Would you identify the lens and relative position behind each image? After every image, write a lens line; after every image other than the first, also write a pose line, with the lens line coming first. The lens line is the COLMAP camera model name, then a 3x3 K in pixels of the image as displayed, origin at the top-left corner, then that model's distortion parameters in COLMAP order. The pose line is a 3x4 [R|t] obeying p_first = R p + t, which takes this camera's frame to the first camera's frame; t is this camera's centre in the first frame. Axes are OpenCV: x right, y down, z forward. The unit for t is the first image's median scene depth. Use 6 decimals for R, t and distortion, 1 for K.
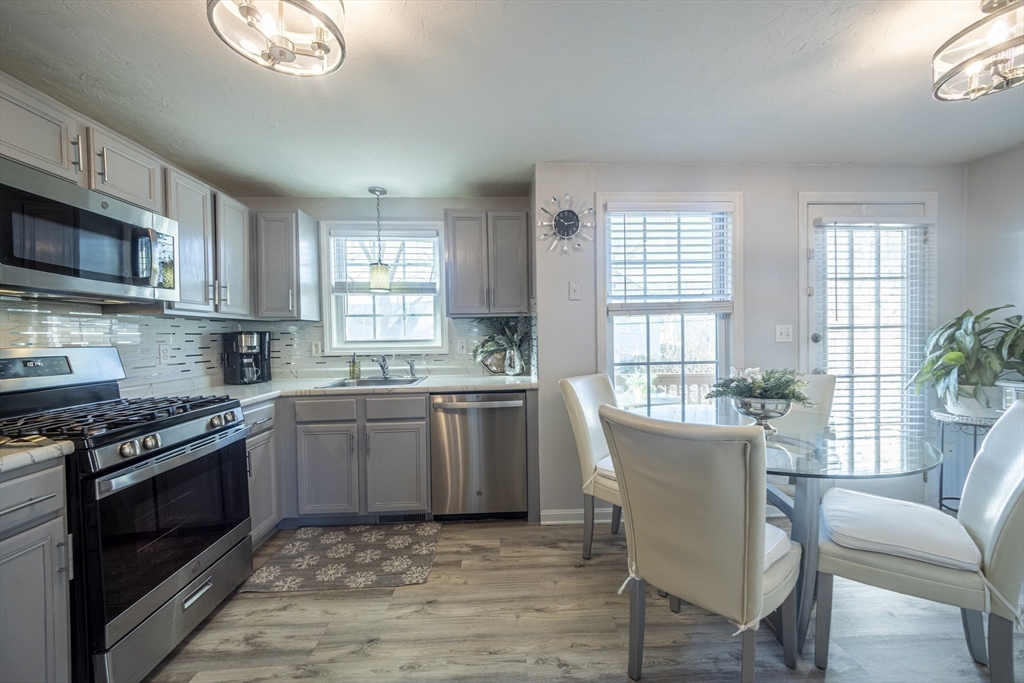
lens RADIAL K [[394.3, 0, 515.0], [0, 394.3, 343.3], [0, 0, 1]] dist [0.000970, -0.000001]
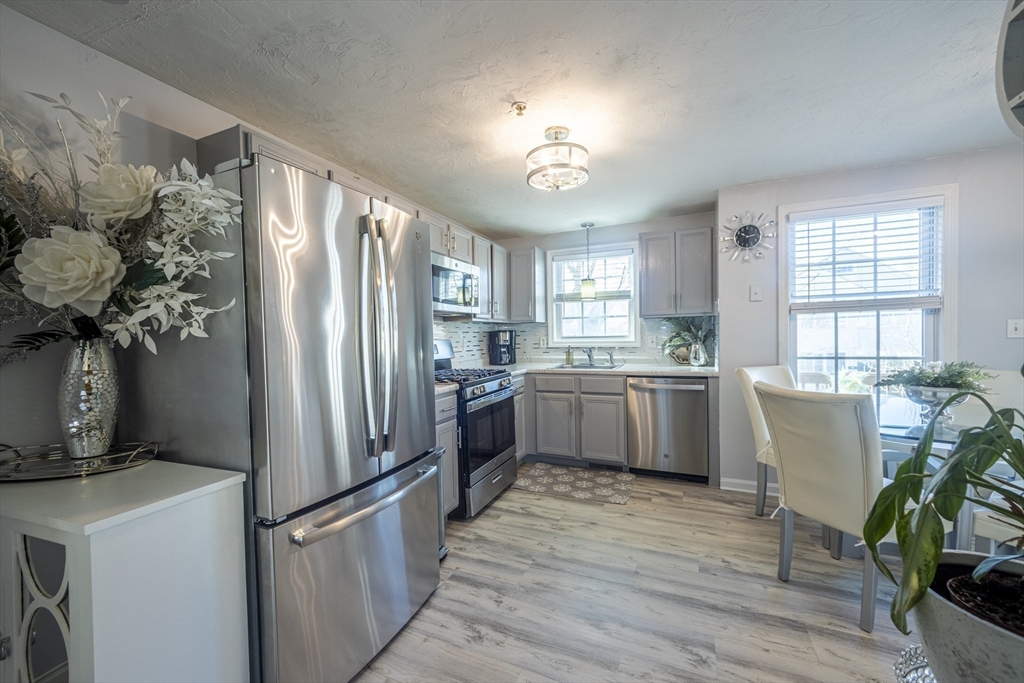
lens RADIAL K [[391.3, 0, 513.9], [0, 391.3, 343.3], [0, 0, 1]] dist [-0.000415, -0.000290]
pose [[0.892260, 0.008314, -0.451445, 0.038584], [-0.004277, 0.999941, 0.009961, 0.005075], [0.451501, -0.006957, 0.892243, -0.348668]]
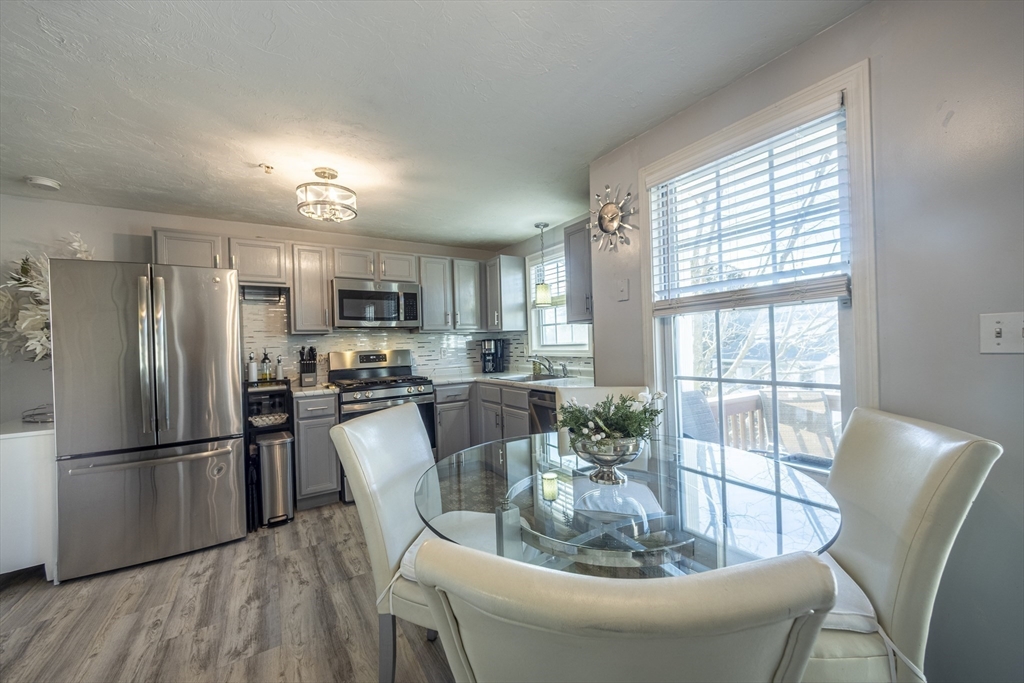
lens RADIAL K [[394.3, 0, 515.0], [0, 394.3, 343.3], [0, 0, 1]] dist [0.000970, -0.000001]
pose [[0.496816, -0.001096, -0.867855, 0.785197], [0.007313, 0.999969, 0.002924, -0.019123], [0.867825, -0.007799, 0.496808, 0.345840]]
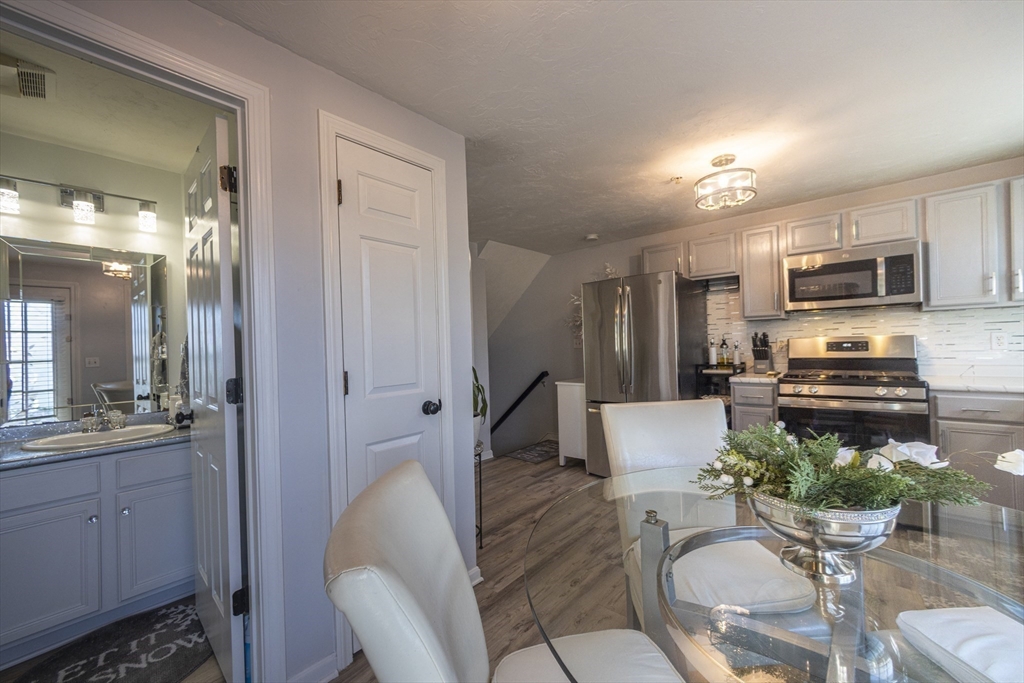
lens RADIAL K [[394.3, 0, 515.0], [0, 394.3, 343.3], [0, 0, 1]] dist [0.000970, -0.000001]
pose [[-0.695431, 0.034600, -0.717759, 0.775150], [0.027671, 0.999389, 0.021365, -0.024253], [0.718060, -0.005003, -0.695964, 0.724646]]
